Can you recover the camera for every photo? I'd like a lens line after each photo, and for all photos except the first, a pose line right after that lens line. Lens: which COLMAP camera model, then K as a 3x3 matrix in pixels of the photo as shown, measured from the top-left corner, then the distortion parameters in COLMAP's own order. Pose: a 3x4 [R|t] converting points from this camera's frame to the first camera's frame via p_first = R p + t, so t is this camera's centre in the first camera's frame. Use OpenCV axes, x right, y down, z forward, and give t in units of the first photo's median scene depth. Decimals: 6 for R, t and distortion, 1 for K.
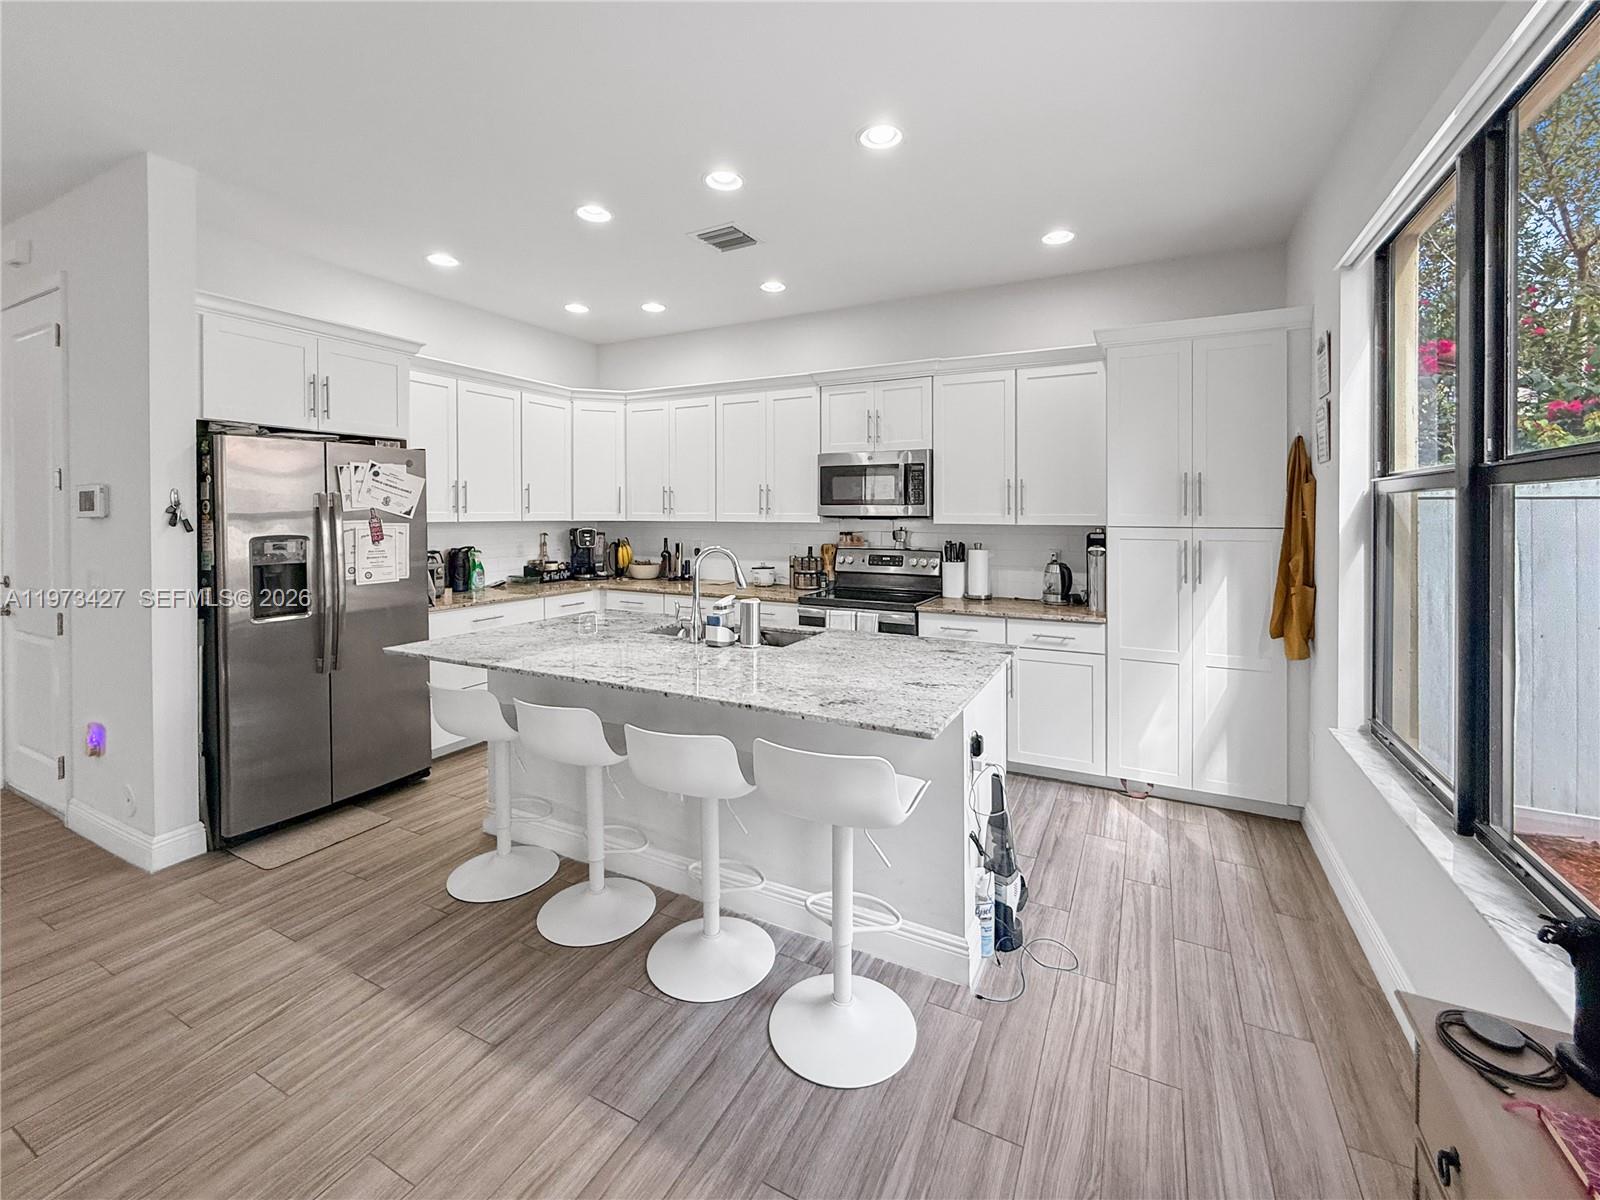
lens RADIAL K [[694.2, 0, 775.3], [0, 694.2, 515.2], [0, 0, 1]] dist [0.000440, 0.000013]
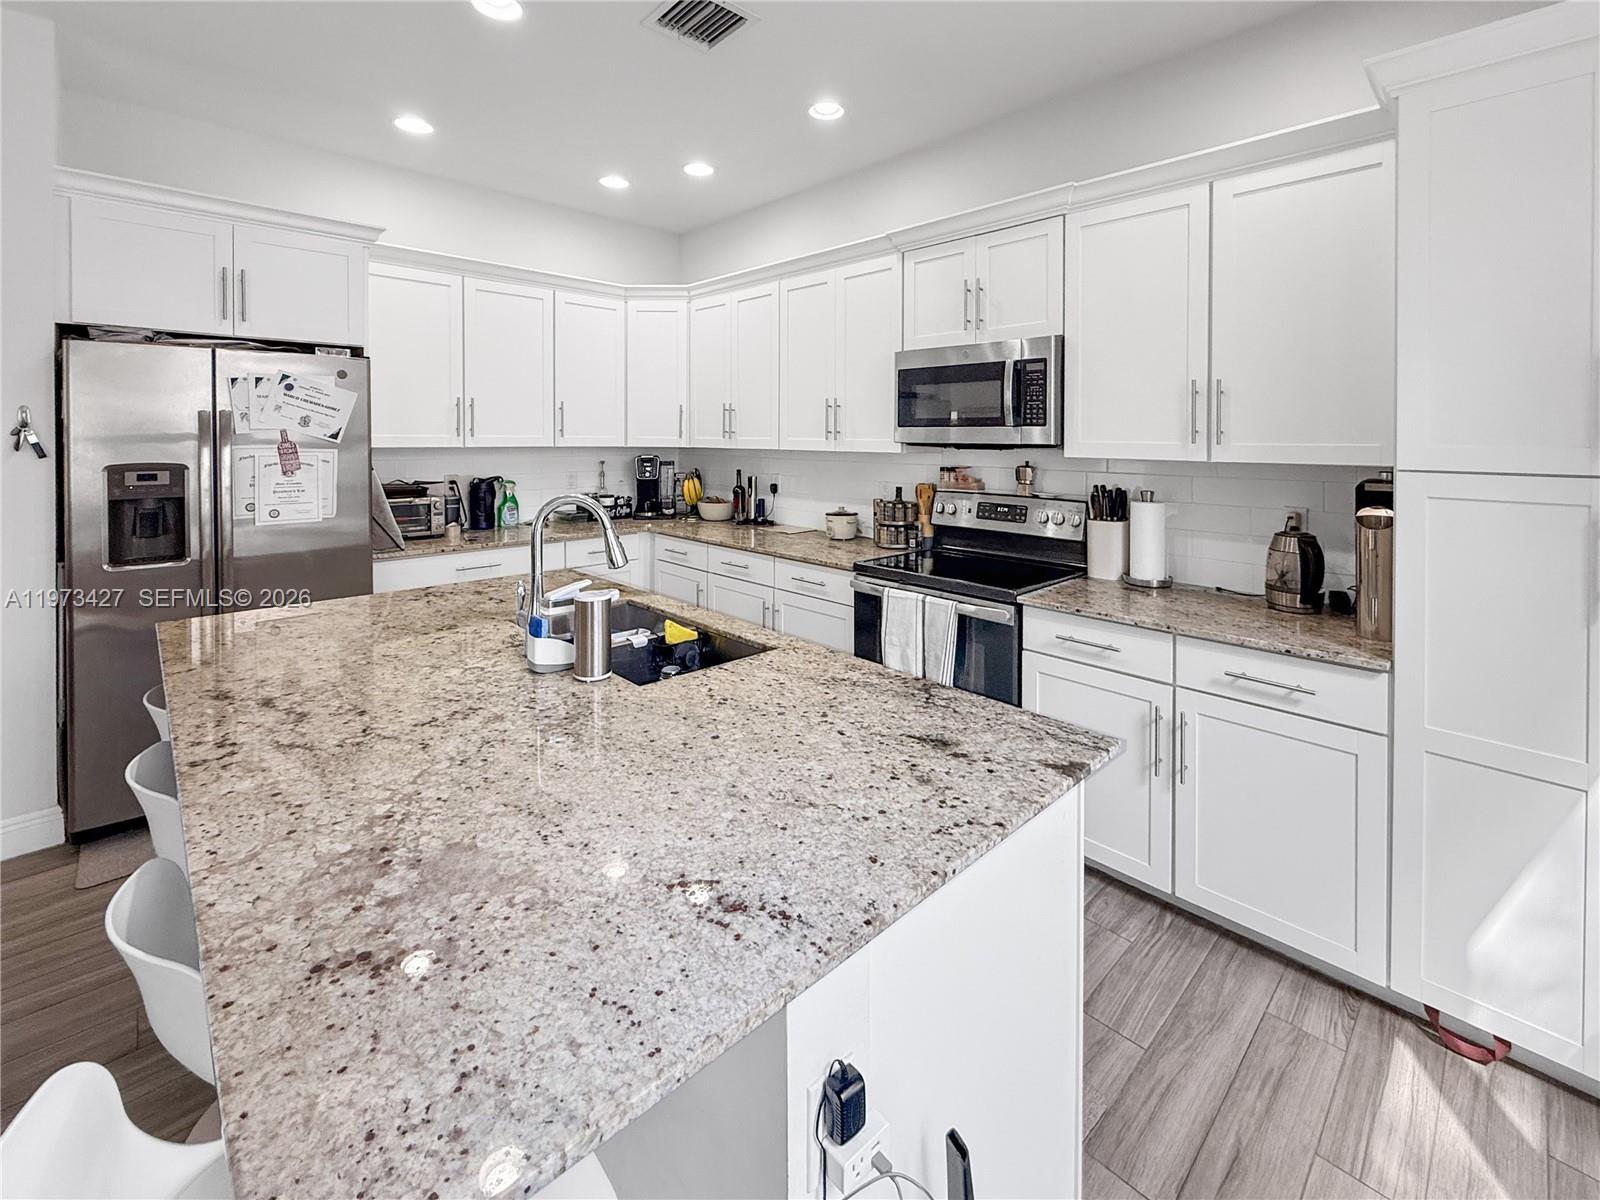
lens RADIAL K [[701.6, 0, 796.5], [0, 701.6, 441.6], [0, 0, 1]] dist [-0.001953, -0.000138]
pose [[0.950140, 0.006270, -0.311760, 0.192044], [-0.005454, 0.999979, 0.003488, -0.002386], [0.311775, -0.001613, 0.950155, 0.335390]]
